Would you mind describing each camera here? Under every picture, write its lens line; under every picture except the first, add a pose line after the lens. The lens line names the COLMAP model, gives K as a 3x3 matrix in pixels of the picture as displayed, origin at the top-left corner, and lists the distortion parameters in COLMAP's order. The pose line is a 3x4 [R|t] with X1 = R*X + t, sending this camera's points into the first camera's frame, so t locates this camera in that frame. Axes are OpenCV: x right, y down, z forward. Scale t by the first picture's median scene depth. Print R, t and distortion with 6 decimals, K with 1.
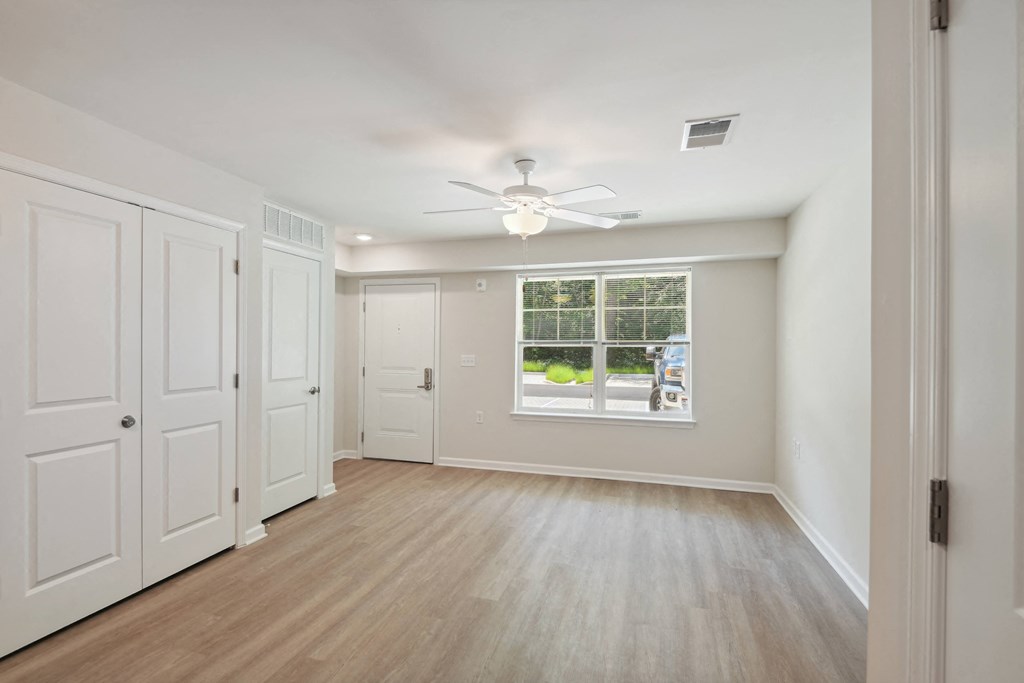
lens RADIAL K [[468.3, 0, 512.0], [0, 468.3, 341.5], [0, 0, 1]] dist [-0.013477, -0.000614]
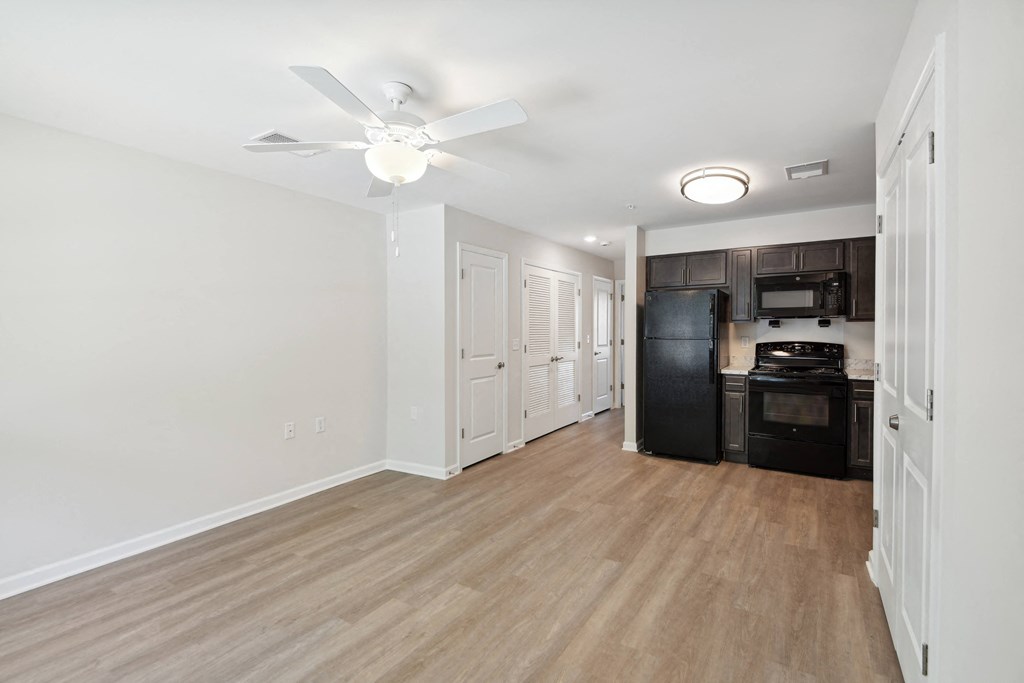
lens RADIAL K [[468.3, 0, 512.0], [0, 468.3, 341.5], [0, 0, 1]] dist [-0.013477, -0.000614]
pose [[-0.962426, -0.006317, 0.271472, -0.381438], [-0.001146, 0.999815, 0.019202, 0.020513], [-0.271543, 0.018169, -0.962255, 1.778667]]
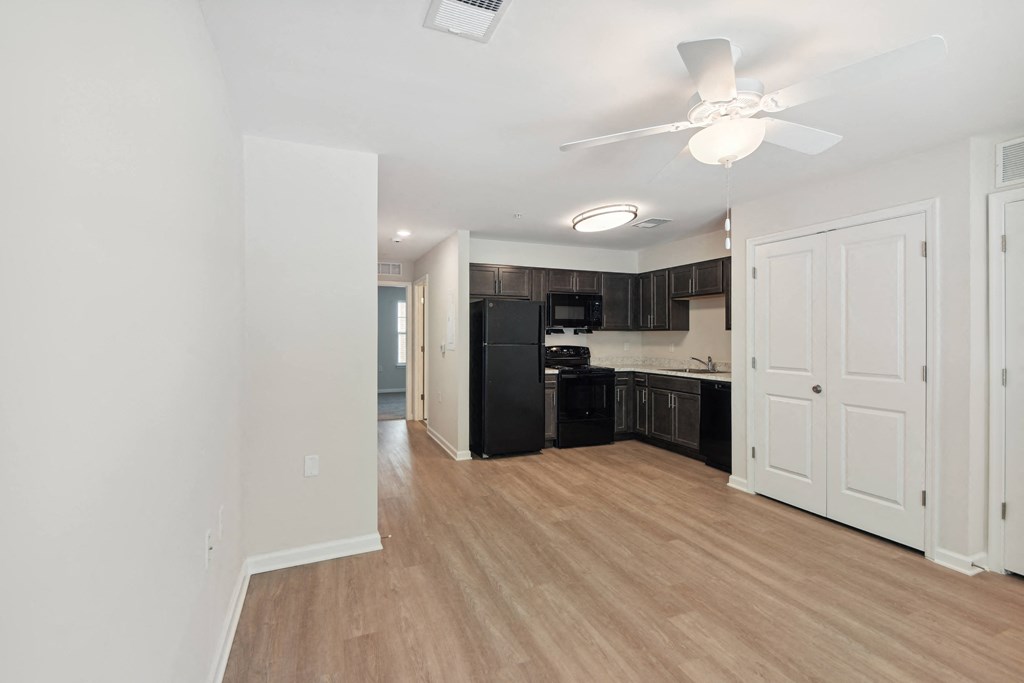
lens RADIAL K [[468.3, 0, 512.0], [0, 468.3, 341.5], [0, 0, 1]] dist [-0.013477, -0.000614]
pose [[-0.783110, 0.010639, -0.621792, 0.704681], [0.005891, 0.999936, 0.009690, 0.009923], [0.621855, 0.003925, -0.783123, 1.407910]]
